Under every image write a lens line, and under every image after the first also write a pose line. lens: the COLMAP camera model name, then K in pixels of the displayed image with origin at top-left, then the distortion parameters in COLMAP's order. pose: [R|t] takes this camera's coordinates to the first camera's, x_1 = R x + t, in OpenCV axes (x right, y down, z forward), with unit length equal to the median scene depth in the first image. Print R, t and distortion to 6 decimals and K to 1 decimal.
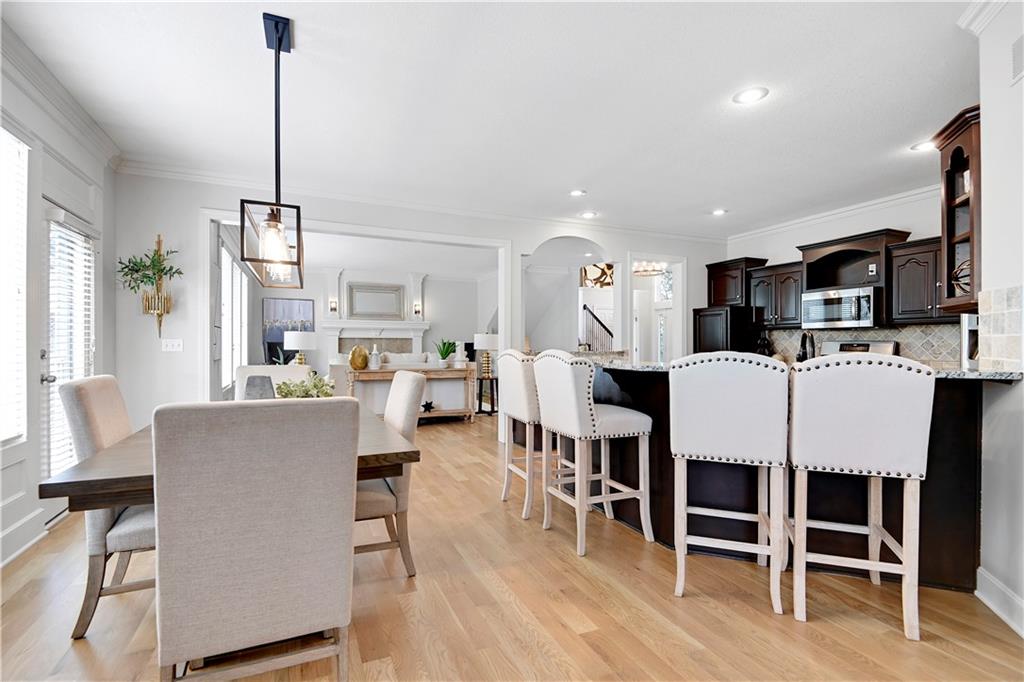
lens RADIAL K [[479.6, 0, 507.5], [0, 479.6, 343.9], [0, 0, 1]] dist [0.010572, -0.002043]
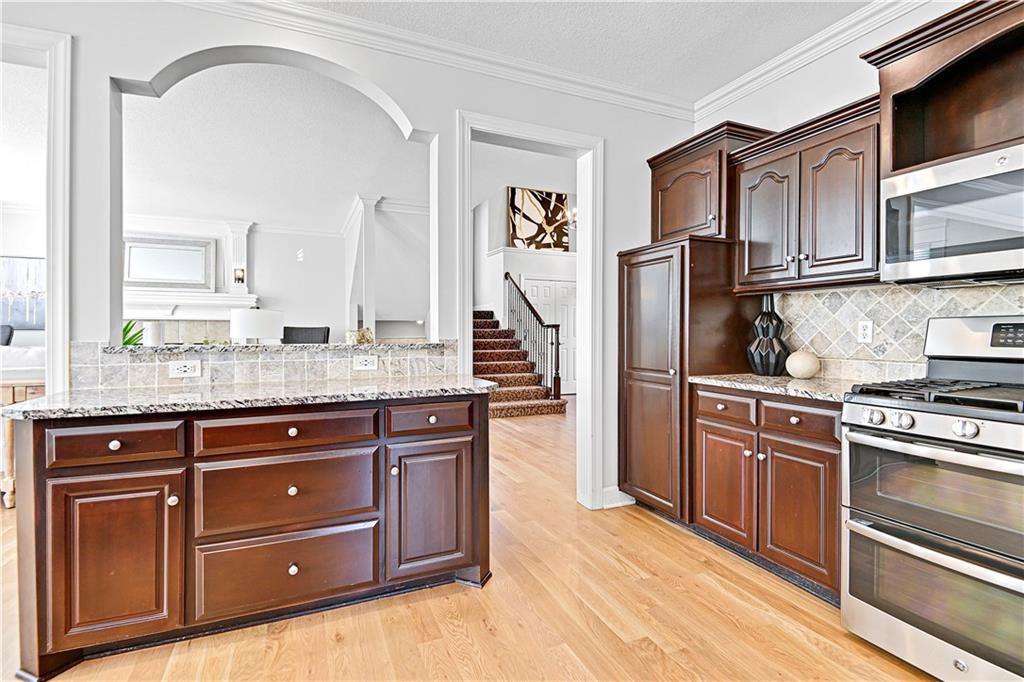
lens RADIAL K [[479.6, 0, 509.8], [0, 479.6, 331.2], [0, 0, 1]] dist [0.010572, -0.002043]
pose [[0.999989, 0.003134, 0.003467, 0.292463], [-0.003135, 0.999995, 0.000240, 0.004348], [-0.003467, -0.000250, 0.999994, 0.556400]]
